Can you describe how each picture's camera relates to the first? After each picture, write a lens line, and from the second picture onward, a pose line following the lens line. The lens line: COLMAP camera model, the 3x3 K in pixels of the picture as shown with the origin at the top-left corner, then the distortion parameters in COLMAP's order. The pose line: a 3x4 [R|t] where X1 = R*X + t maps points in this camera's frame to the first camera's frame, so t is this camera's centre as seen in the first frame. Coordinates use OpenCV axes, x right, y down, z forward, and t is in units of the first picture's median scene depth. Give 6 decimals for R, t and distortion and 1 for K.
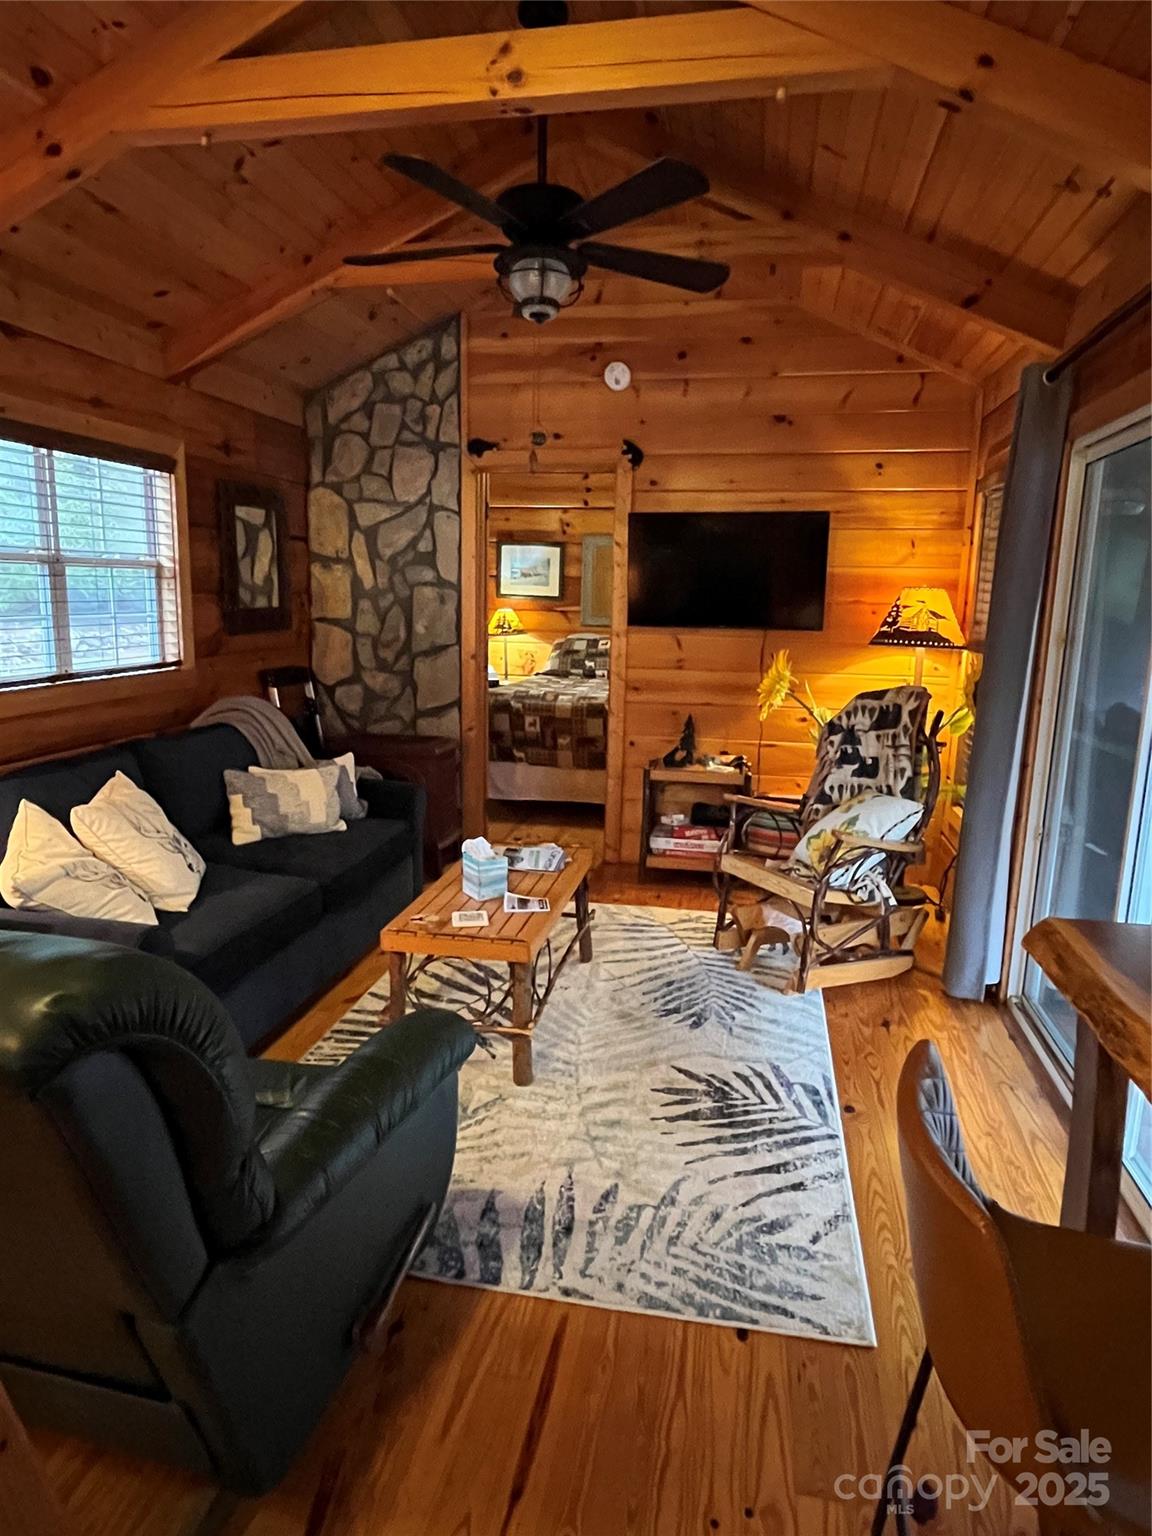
lens RADIAL K [[916.0, 0, 581.0], [0, 916.0, 773.8], [0, 0, 1]] dist [0.003099, -0.003102]
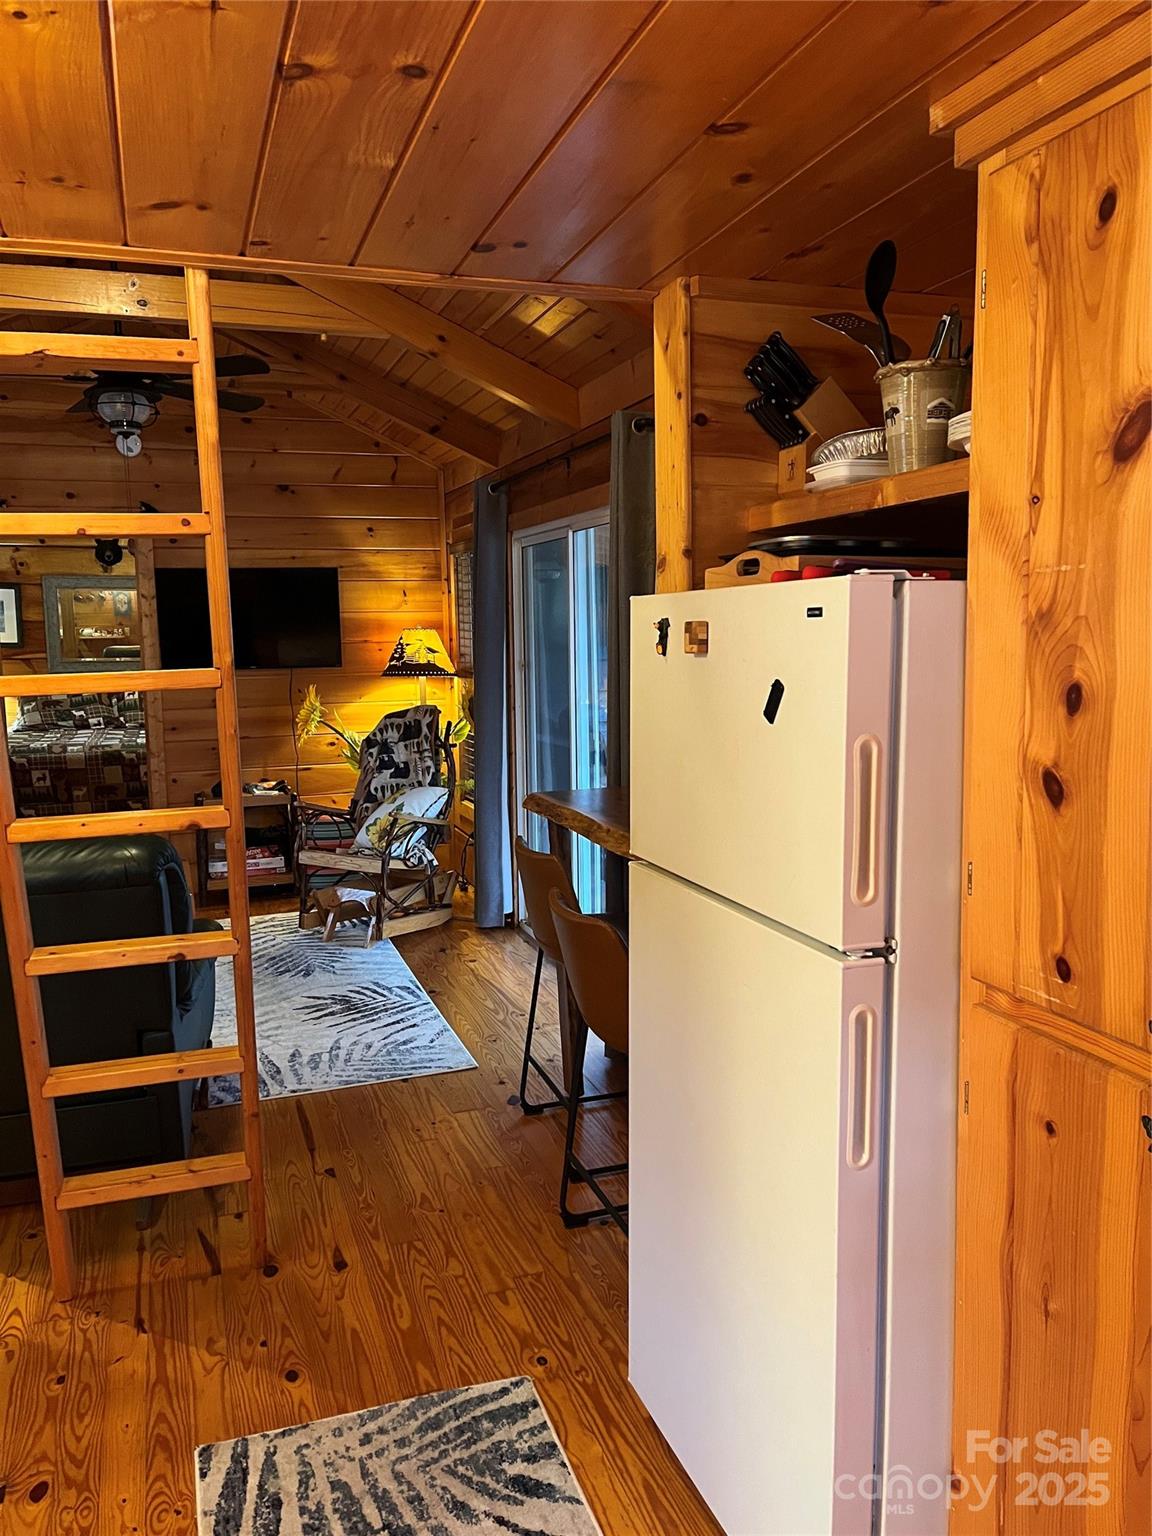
lens RADIAL K [[1167.3, 0, 585.0], [0, 1167.3, 764.4], [0, 0, 1]] dist [0.003423, -0.012329]
pose [[0.860974, -0.090815, 0.500477, -0.294097], [0.125691, 0.991404, -0.036330, 0.079484], [-0.492875, 0.094185, 0.864987, -0.565515]]
